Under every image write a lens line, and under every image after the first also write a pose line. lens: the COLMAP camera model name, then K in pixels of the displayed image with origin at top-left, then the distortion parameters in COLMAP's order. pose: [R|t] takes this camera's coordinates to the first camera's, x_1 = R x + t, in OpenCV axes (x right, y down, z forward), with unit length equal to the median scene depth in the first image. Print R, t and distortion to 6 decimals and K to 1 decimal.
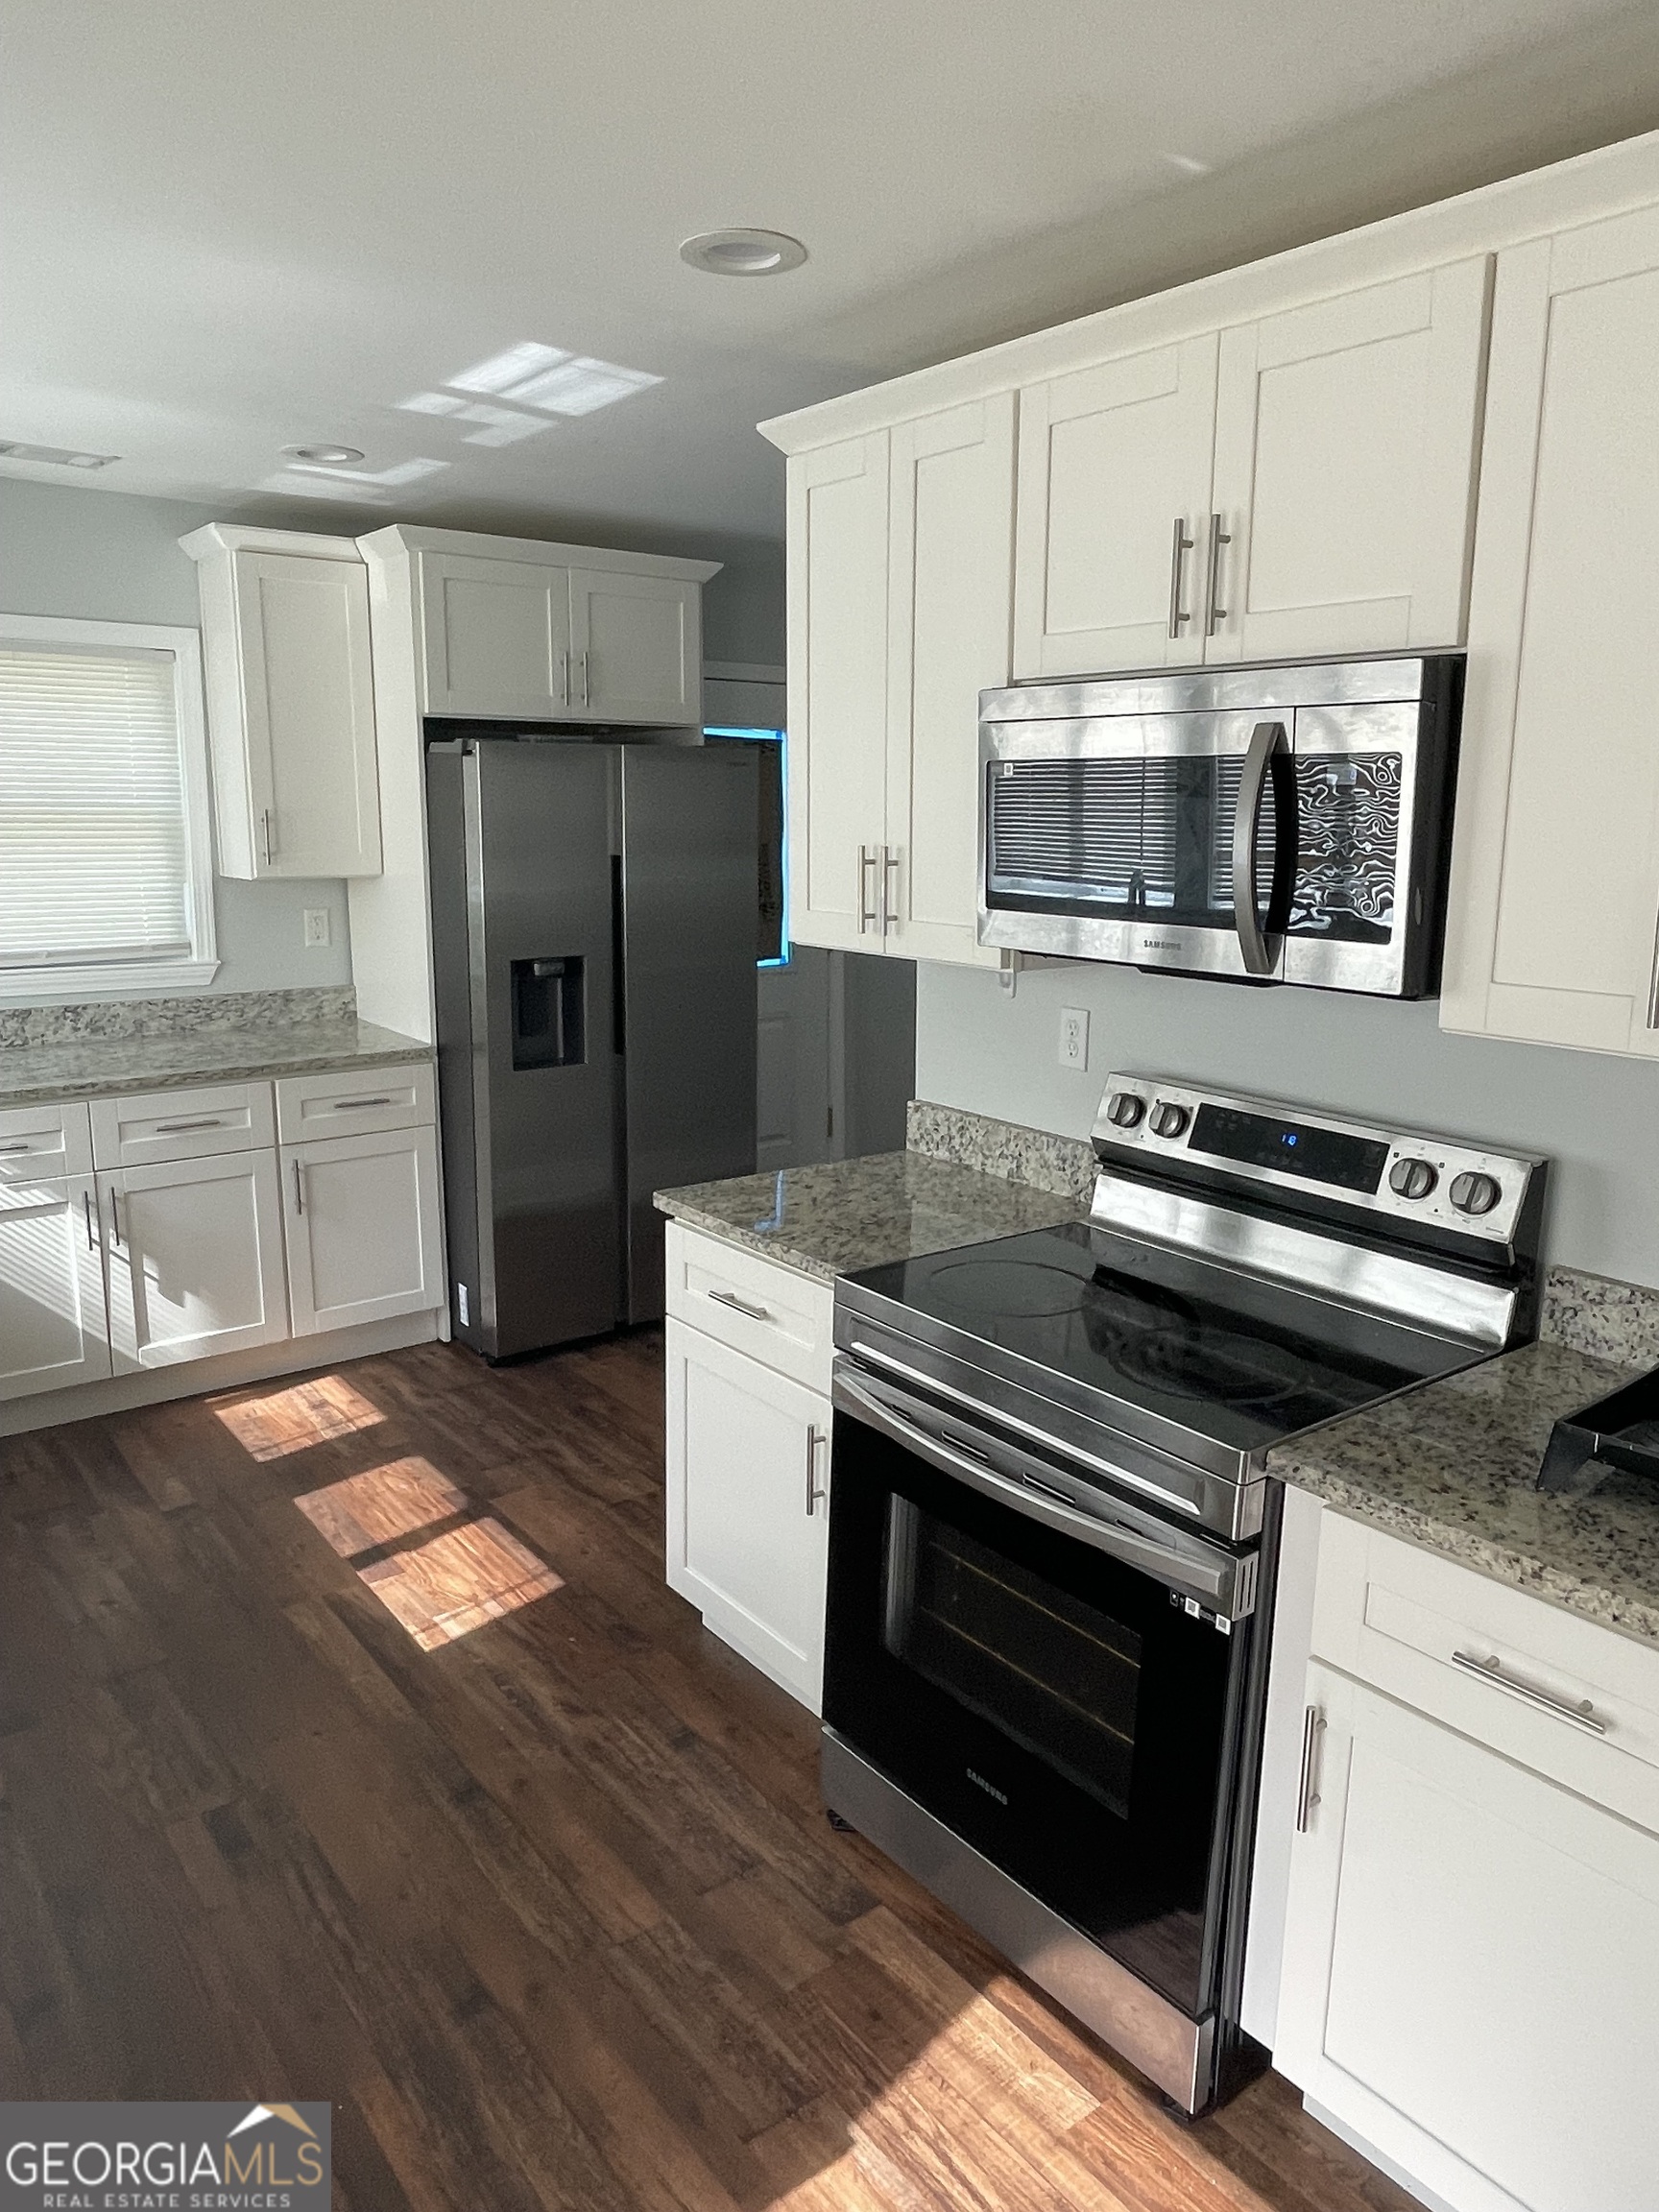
lens RADIAL K [[1481.2, 0, 840.8], [0, 1481.2, 1090.2], [0, 0, 1]] dist [0.000745, -0.006357]
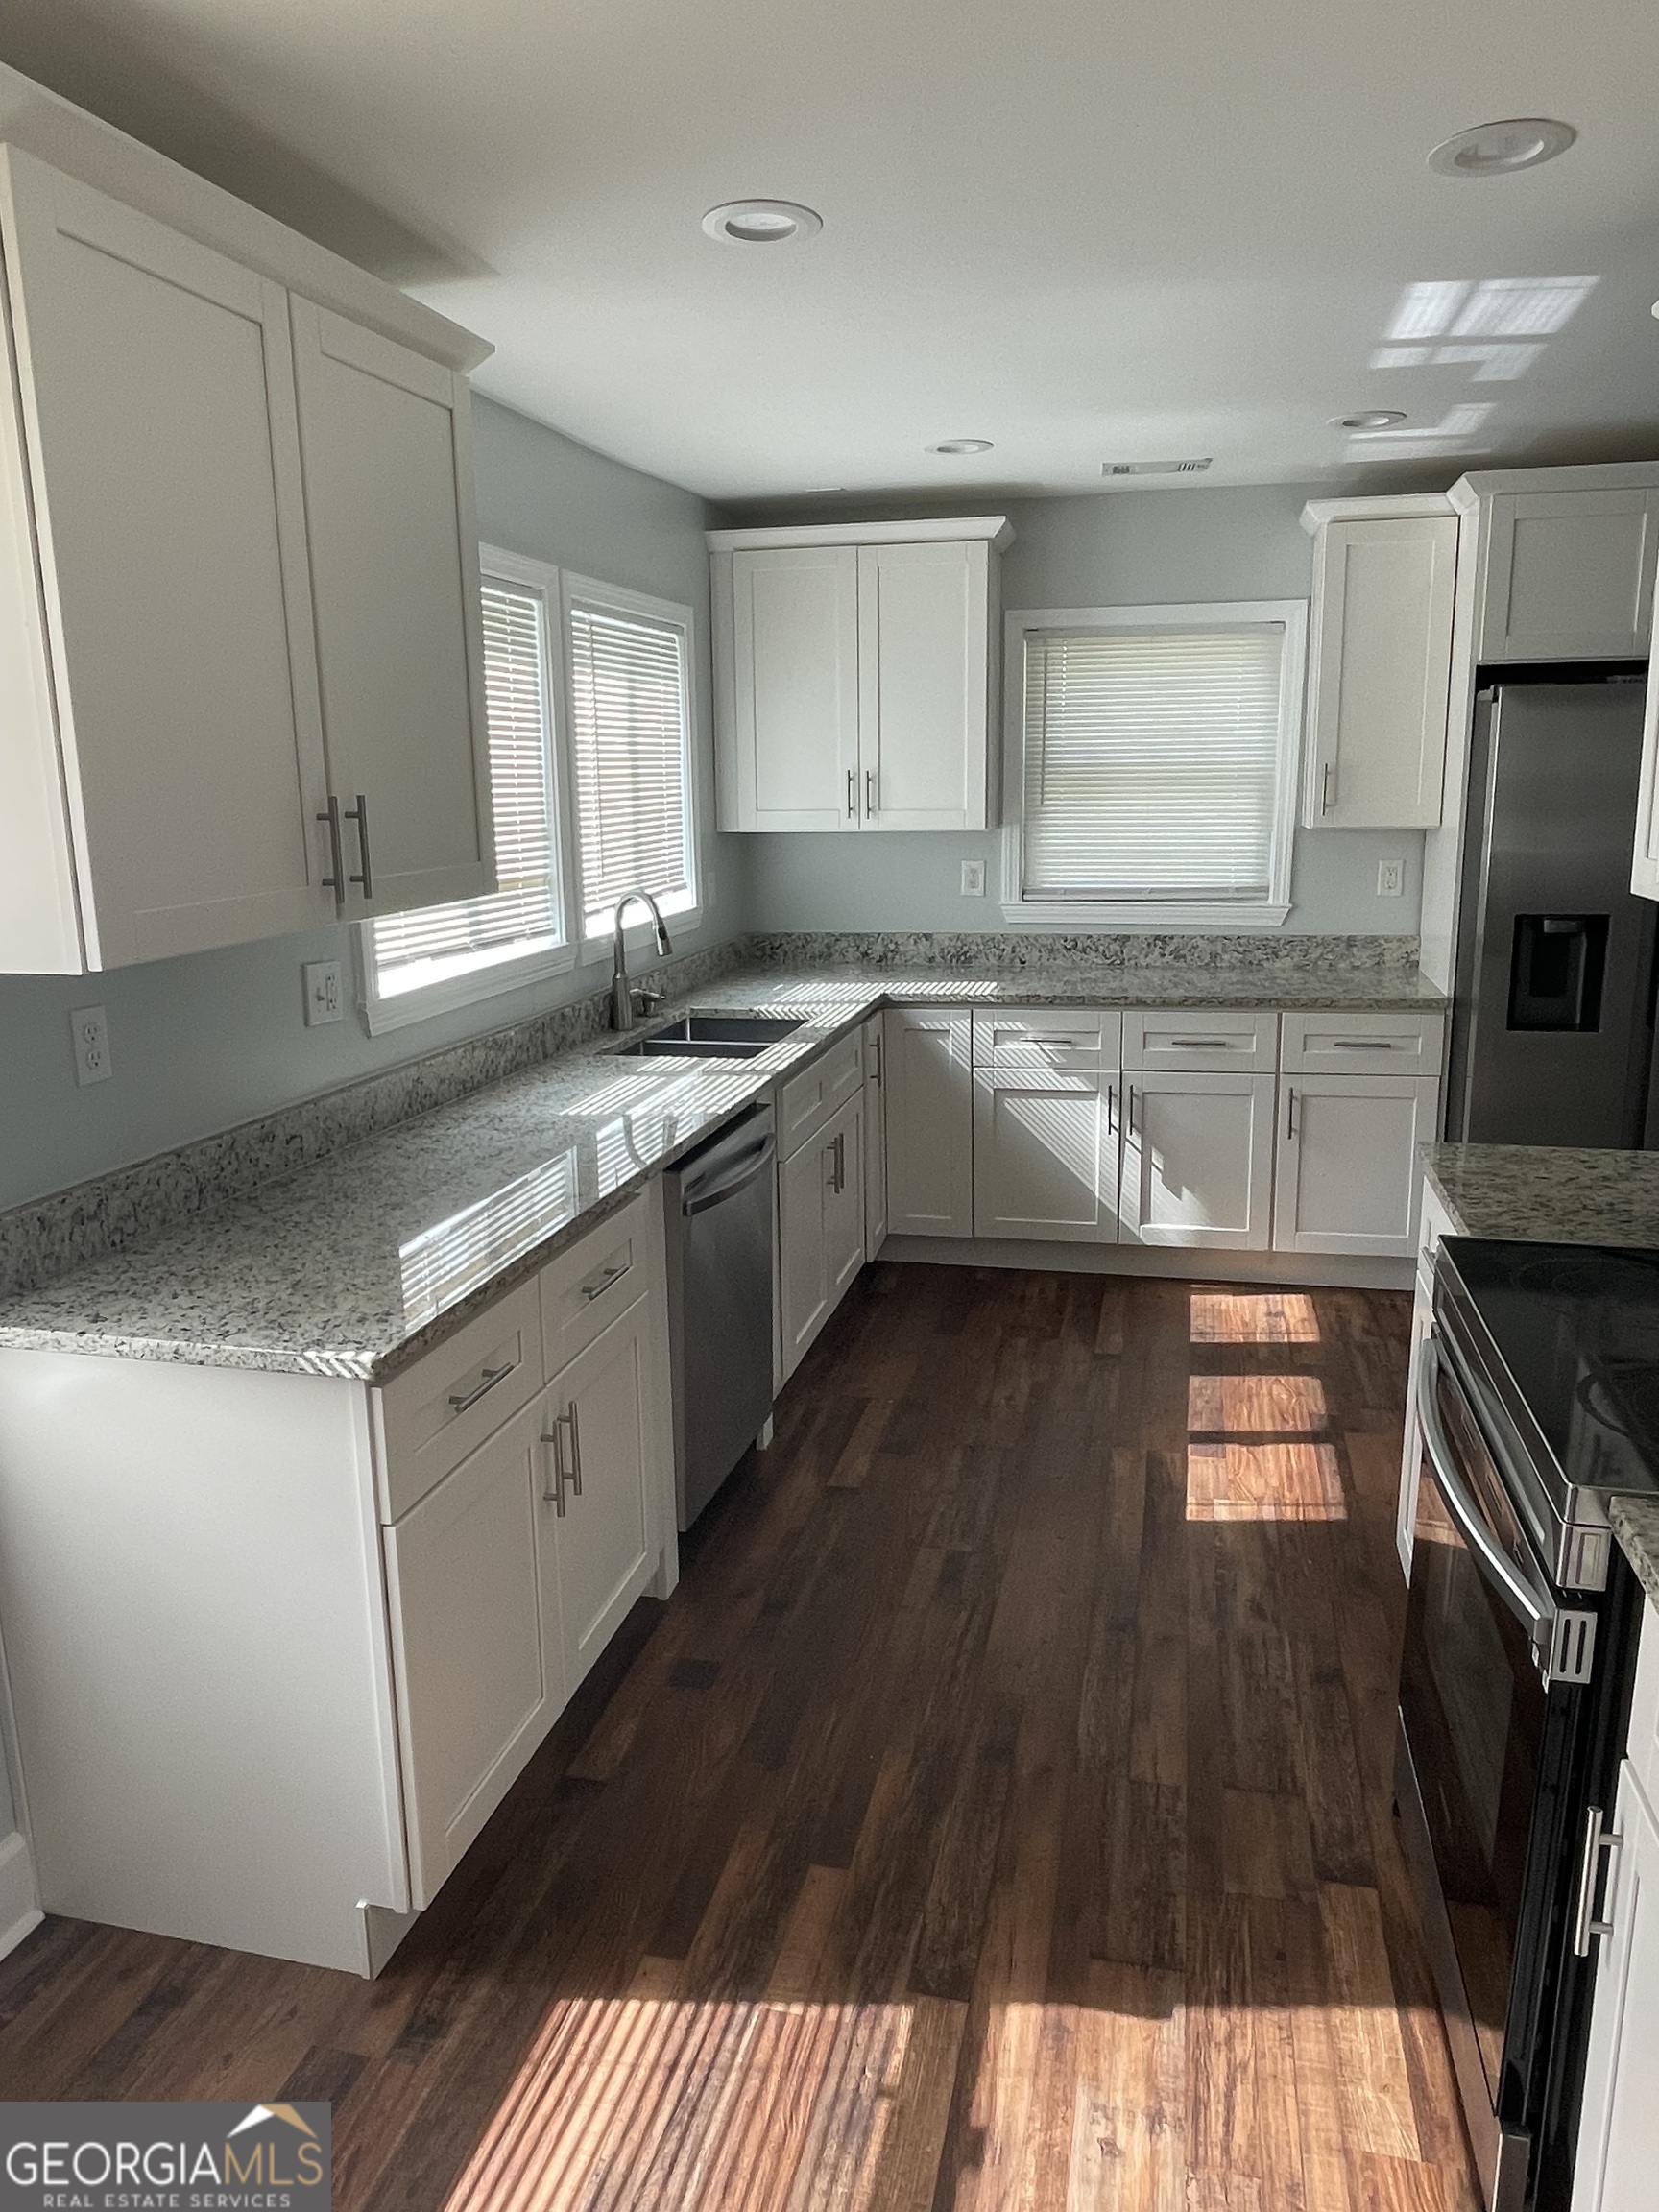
lens RADIAL K [[1481.2, 0, 840.8], [0, 1481.2, 1090.2], [0, 0, 1]] dist [0.000745, -0.006357]
pose [[0.630540, 0.141296, -0.763187, 0.280442], [-0.124623, 0.988963, 0.080133, 0.003103], [0.766086, 0.044584, 0.641189, 0.058854]]
